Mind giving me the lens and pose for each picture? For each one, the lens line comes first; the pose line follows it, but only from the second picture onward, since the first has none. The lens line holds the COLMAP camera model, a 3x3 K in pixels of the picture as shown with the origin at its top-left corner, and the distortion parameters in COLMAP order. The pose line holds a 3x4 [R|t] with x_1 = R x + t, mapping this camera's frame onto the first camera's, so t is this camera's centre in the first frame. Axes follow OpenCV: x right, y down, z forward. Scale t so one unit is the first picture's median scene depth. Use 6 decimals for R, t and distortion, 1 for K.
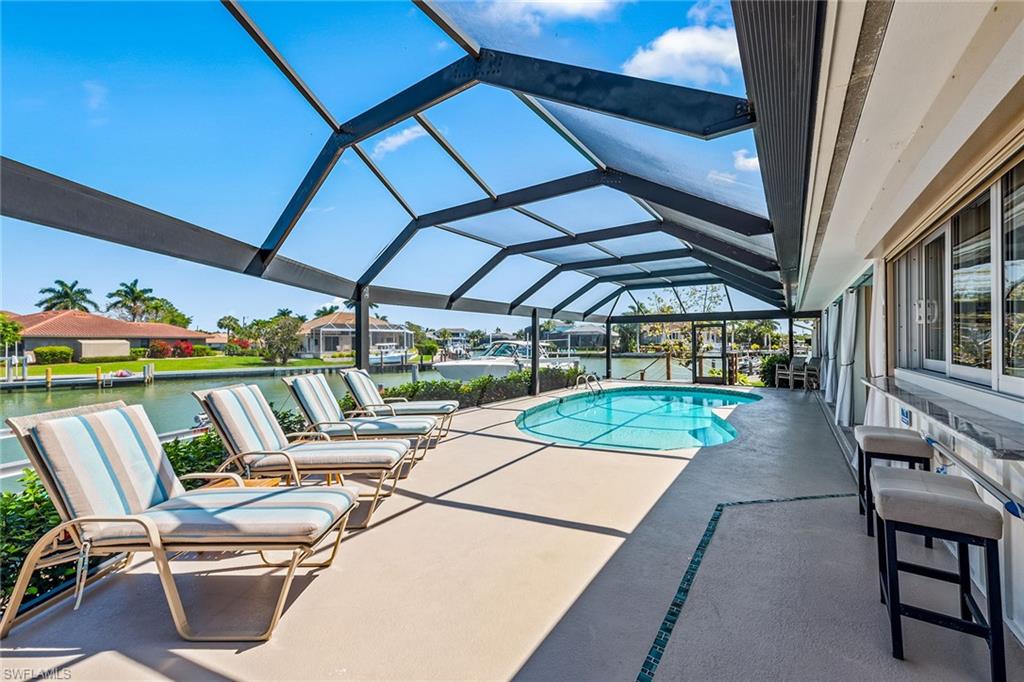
lens RADIAL K [[401.2, 0, 513.9], [0, 401.2, 343.0], [0, 0, 1]] dist [0.004306, -0.000933]
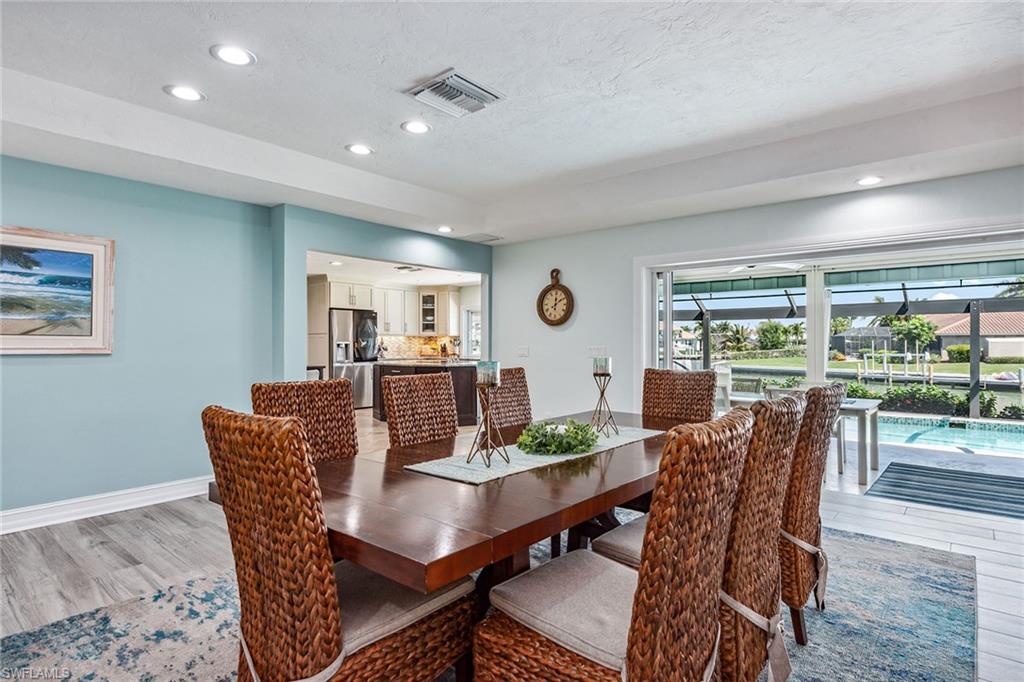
lens RADIAL K [[540.5, 0, 511.7], [0, 540.5, 339.9], [0, 0, 1]] dist [0.002048, -0.002467]
pose [[-0.119819, 0.001812, -0.992794, 0.298710], [-0.001846, 0.999996, 0.002048, -0.004631], [0.992794, 0.002078, -0.119816, 0.072760]]
